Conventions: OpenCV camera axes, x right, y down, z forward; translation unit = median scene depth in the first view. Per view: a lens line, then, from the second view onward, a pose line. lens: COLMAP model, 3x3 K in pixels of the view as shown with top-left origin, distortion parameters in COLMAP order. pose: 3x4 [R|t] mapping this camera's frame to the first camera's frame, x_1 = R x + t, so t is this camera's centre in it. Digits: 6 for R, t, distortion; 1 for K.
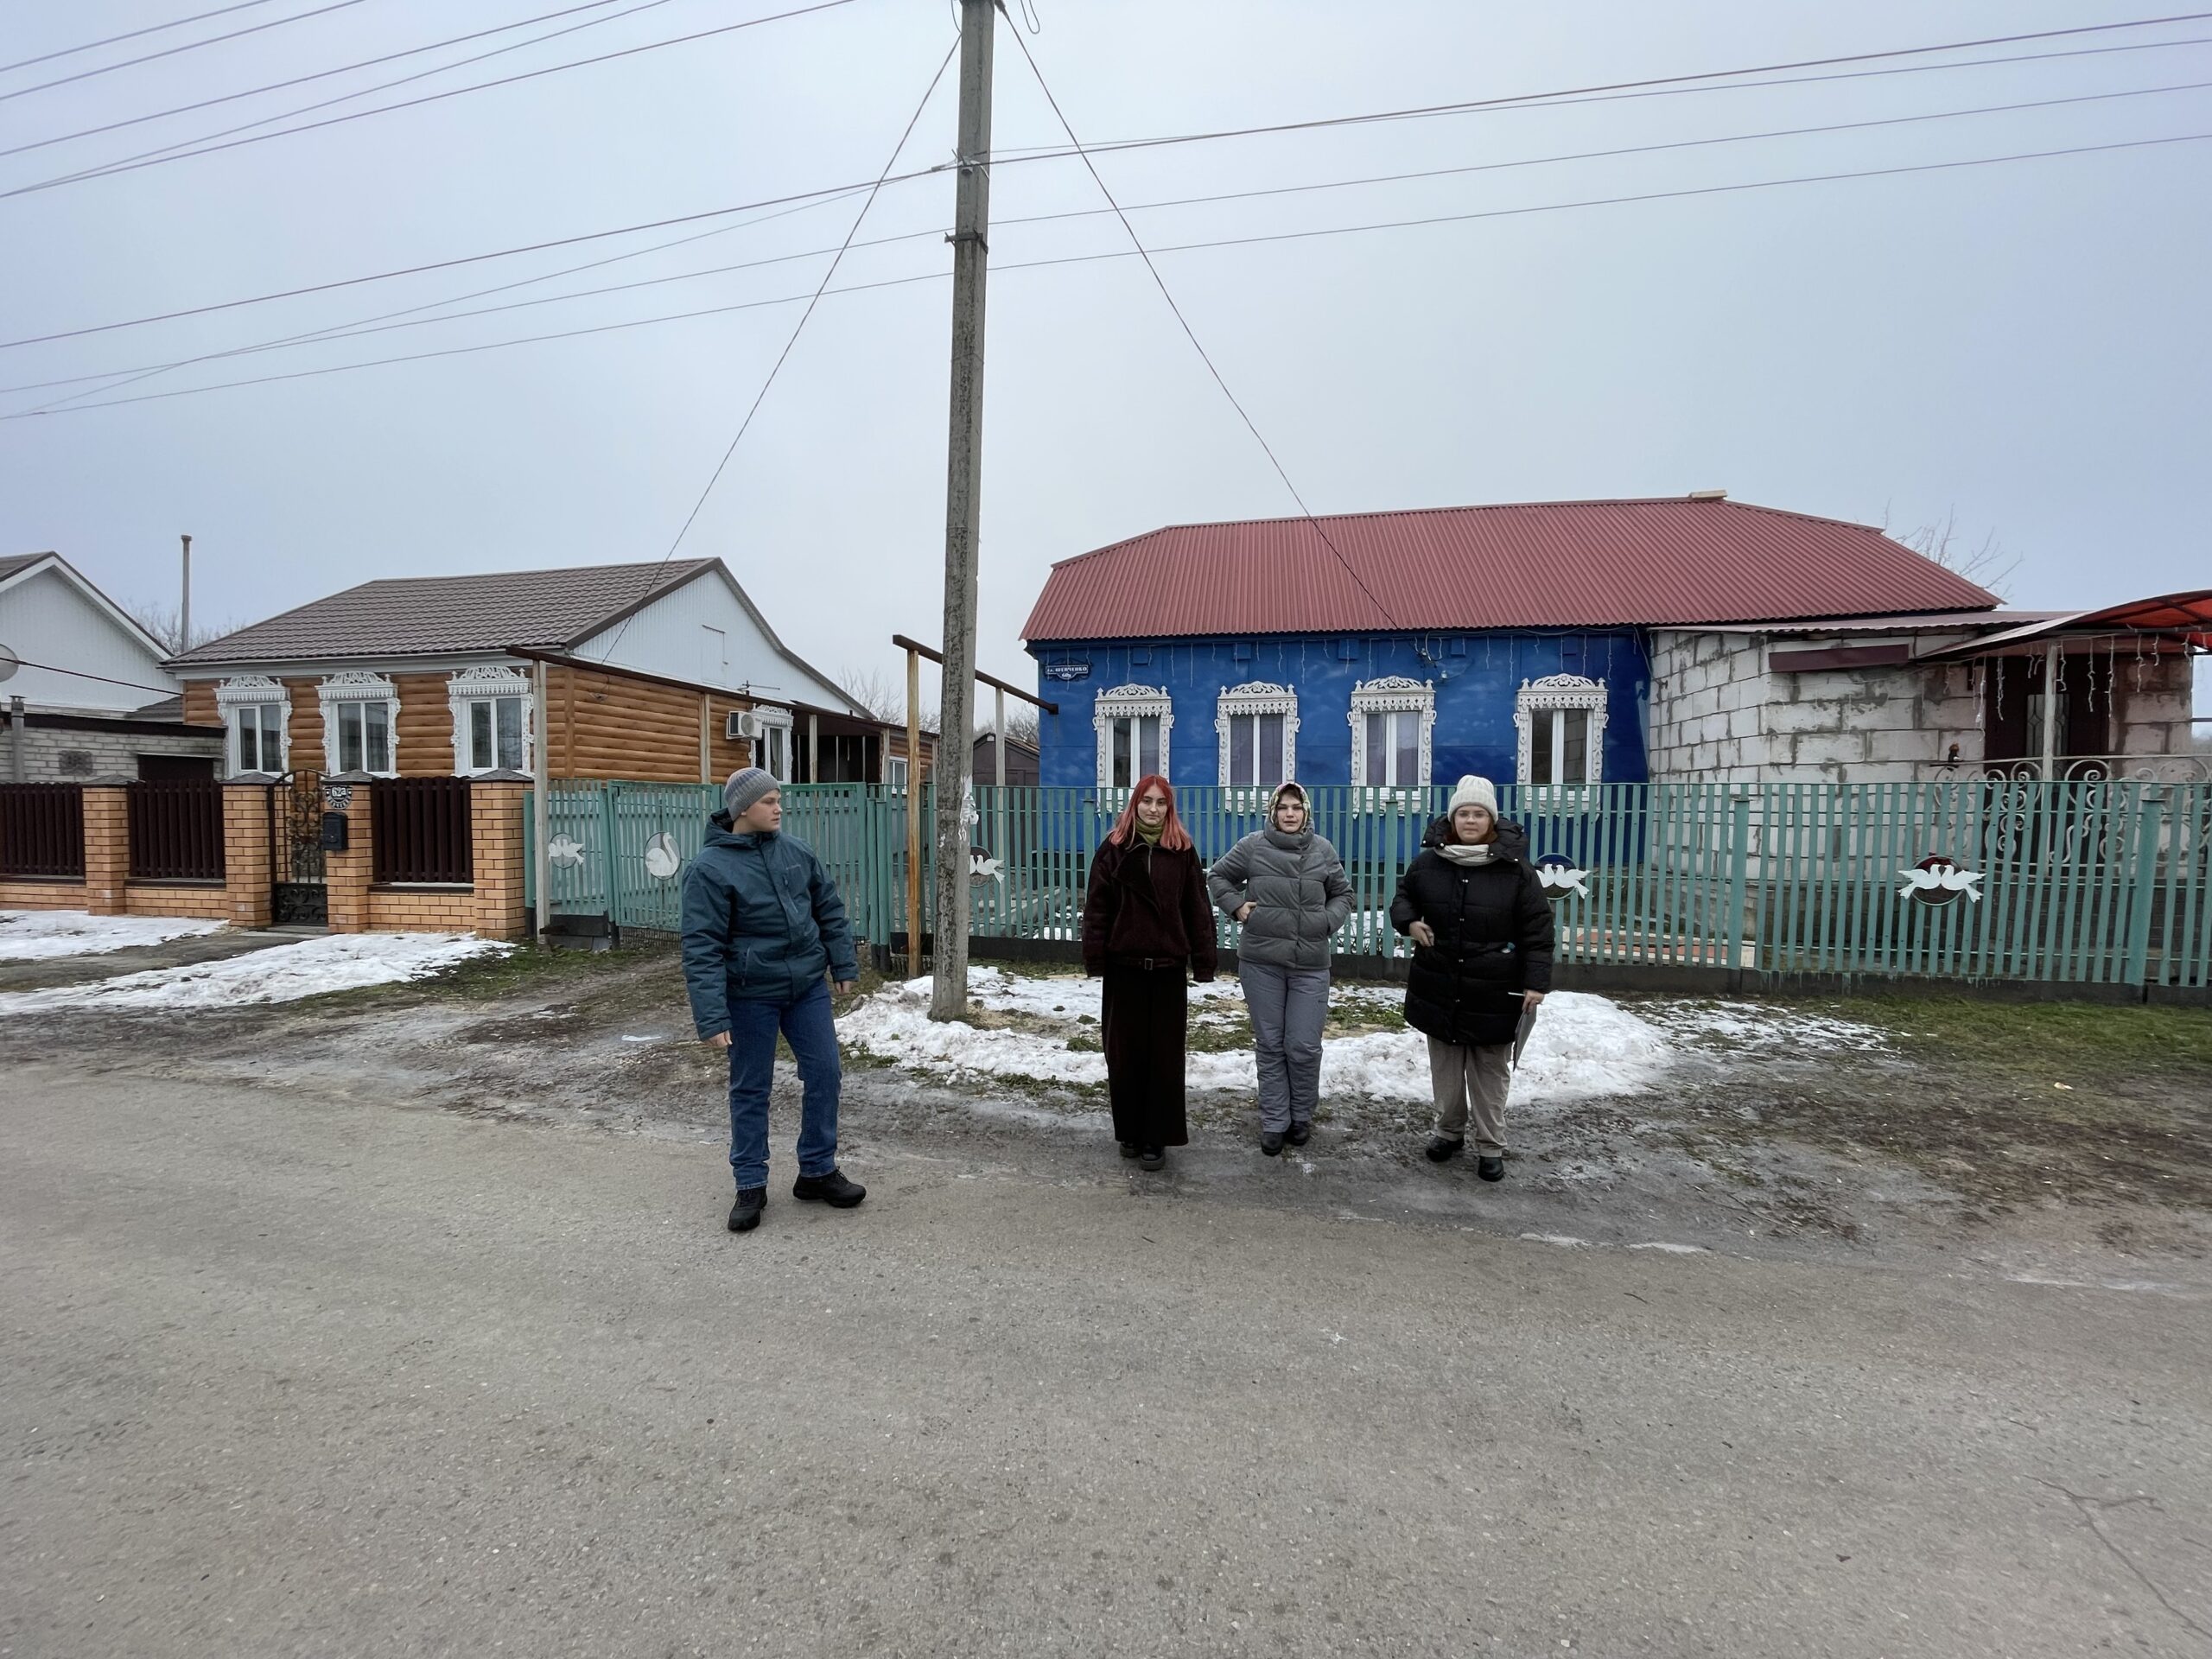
lens RADIAL K [[898.4, 0, 1103.1], [0, 898.4, 839.8], [0, 0, 1]] dist [-0.003016, -0.000379]
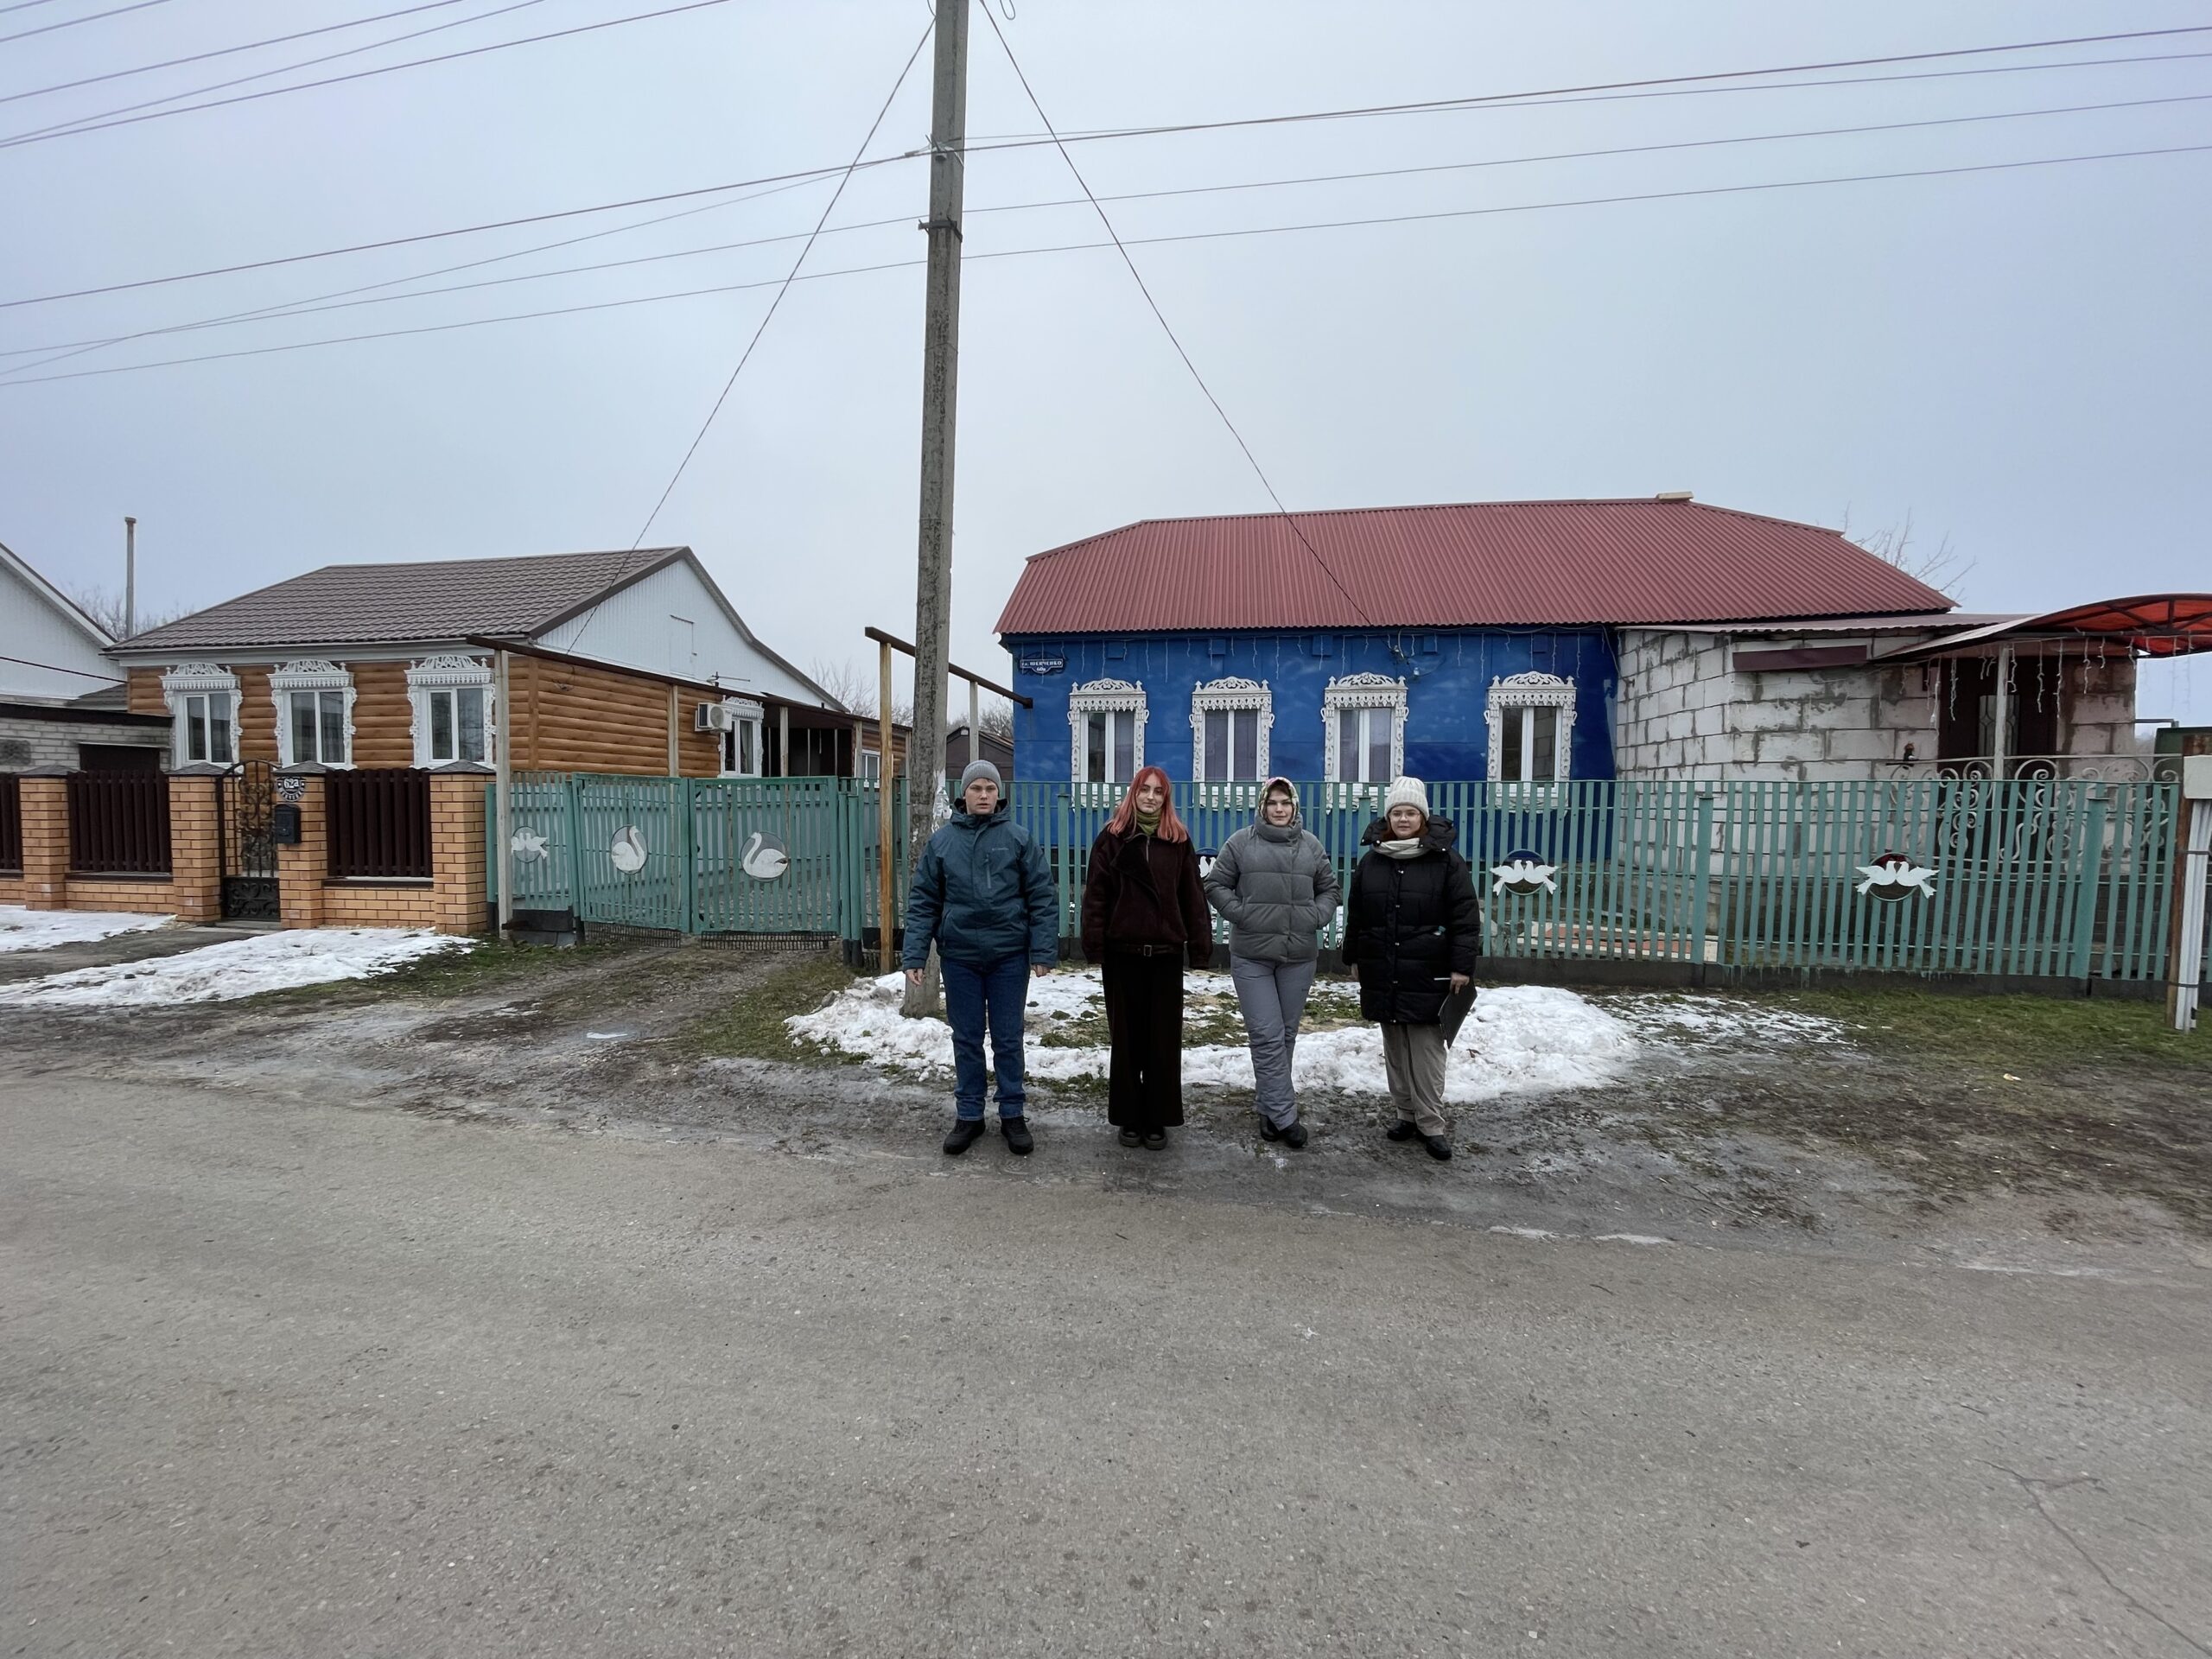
lens RADIAL K [[898.4, 0, 1103.7], [0, 898.4, 839.1], [0, 0, 1]] dist [-0.003016, -0.000379]
pose [[0.999579, 0.002382, 0.028906, 0.000412], [-0.002540, 0.999982, 0.005452, -0.000809], [-0.028892, -0.005523, 0.999567, 0.002874]]
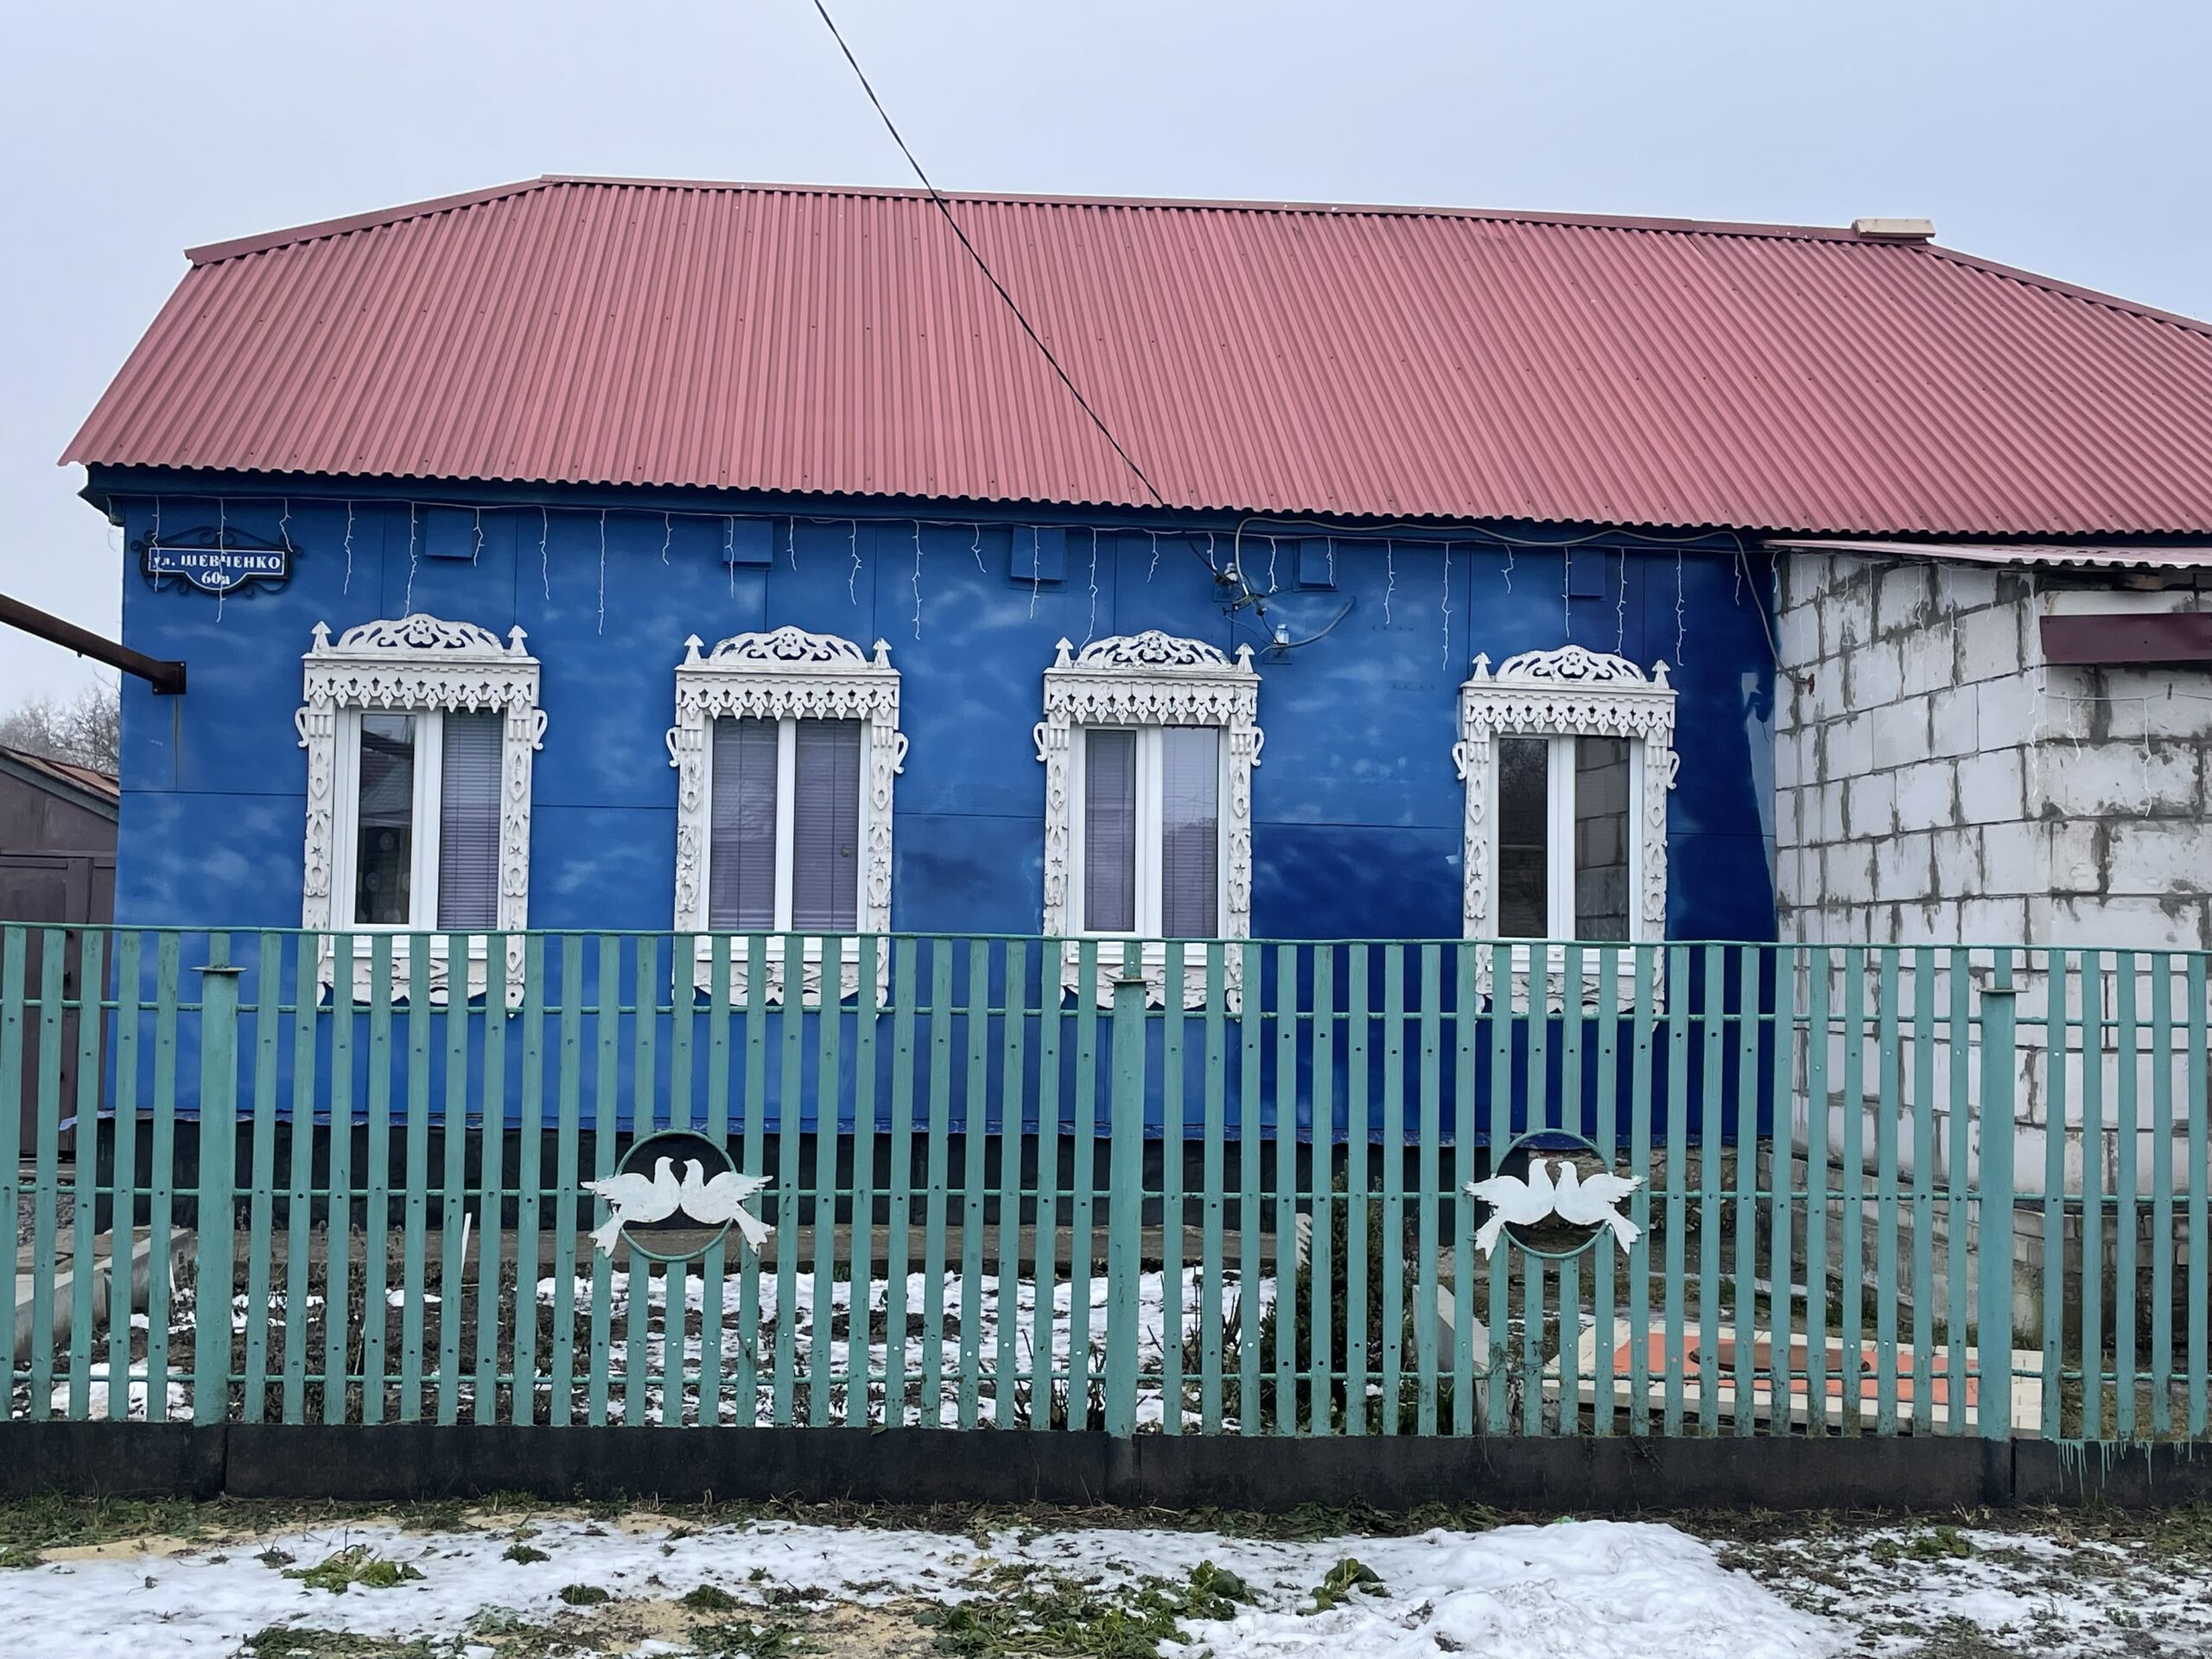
lens RADIAL K [[2379.9, 0, 1105.3], [0, 2379.9, 820.5], [0, 0, 1]] dist [0.084854, 0.000000]
pose [[0.962842, 0.026235, 0.268789, 0.055540], [-0.002153, 0.995985, -0.089497, -0.021800], [-0.270058, 0.085593, 0.959032, 0.092281]]
